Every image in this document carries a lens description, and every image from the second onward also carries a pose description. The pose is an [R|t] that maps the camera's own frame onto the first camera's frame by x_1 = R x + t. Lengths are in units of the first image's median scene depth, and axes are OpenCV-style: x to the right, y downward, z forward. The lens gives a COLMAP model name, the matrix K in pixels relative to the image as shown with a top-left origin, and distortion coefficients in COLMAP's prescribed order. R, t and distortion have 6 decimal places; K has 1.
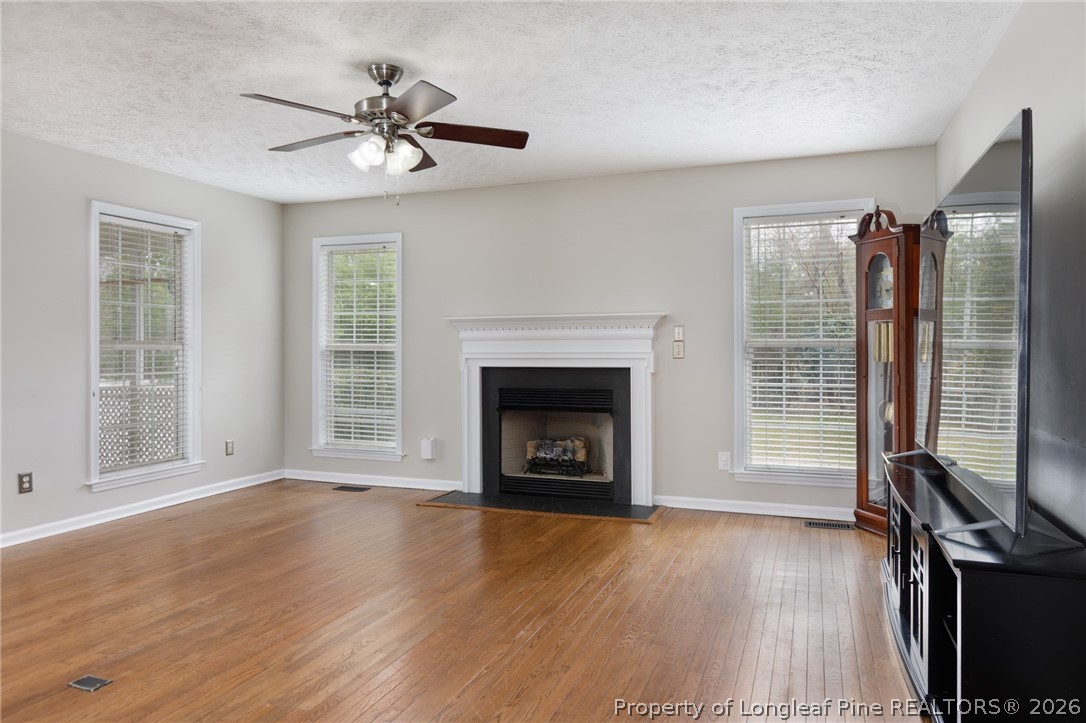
lens RADIAL K [[730.7, 0, 541.0], [0, 730.7, 349.2], [0, 0, 1]] dist [-0.000121, -0.000309]
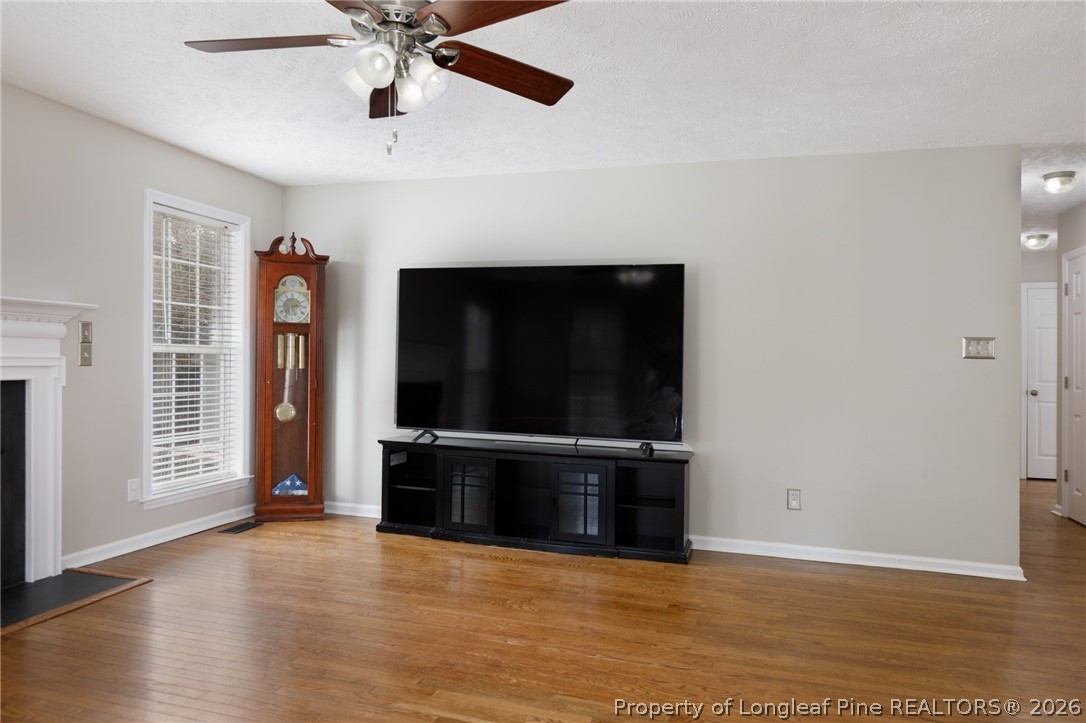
lens RADIAL K [[700.9, 0, 540.2], [0, 700.9, 365.9], [0, 0, 1]] dist [-0.000371, -0.000333]
pose [[-0.055514, -0.003081, 0.998453, -0.556747], [-0.016446, 0.999862, 0.002171, 0.002892], [-0.998322, -0.016300, -0.055557, 0.574340]]
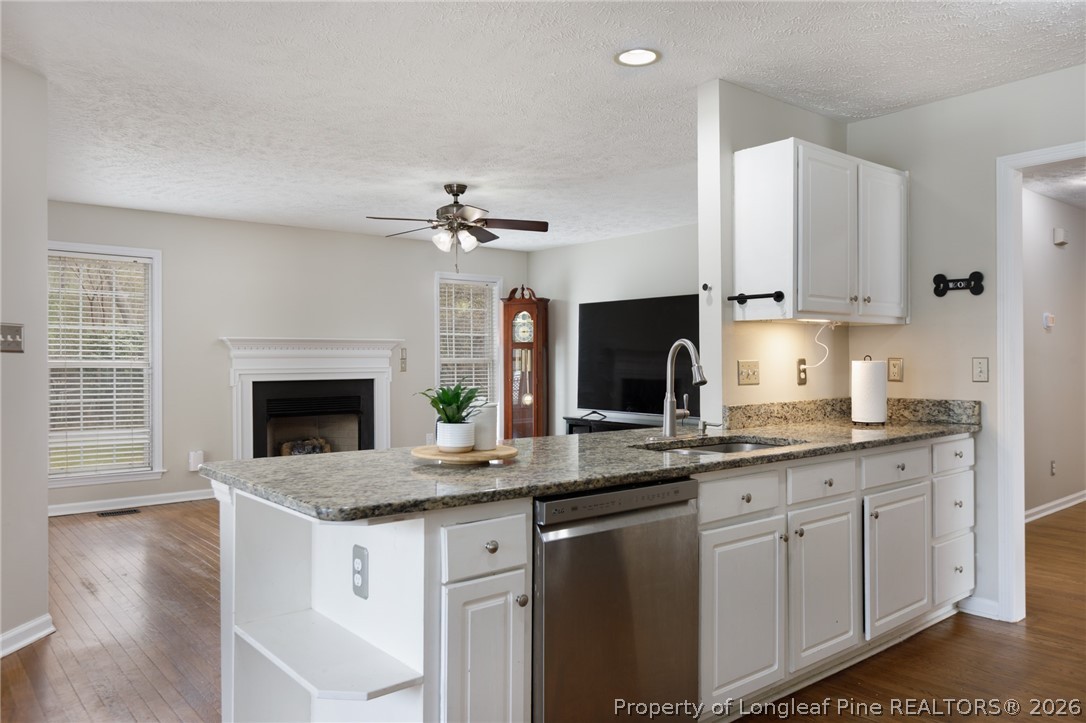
lens RADIAL K [[774.9, 0, 545.6], [0, 774.9, 398.1], [0, 0, 1]] dist [-0.000643, 0.000741]
pose [[0.499390, -0.038465, 0.865523, -0.995370], [0.004009, 0.999106, 0.042089, 0.001913], [-0.866368, -0.017549, 0.499097, -0.002032]]
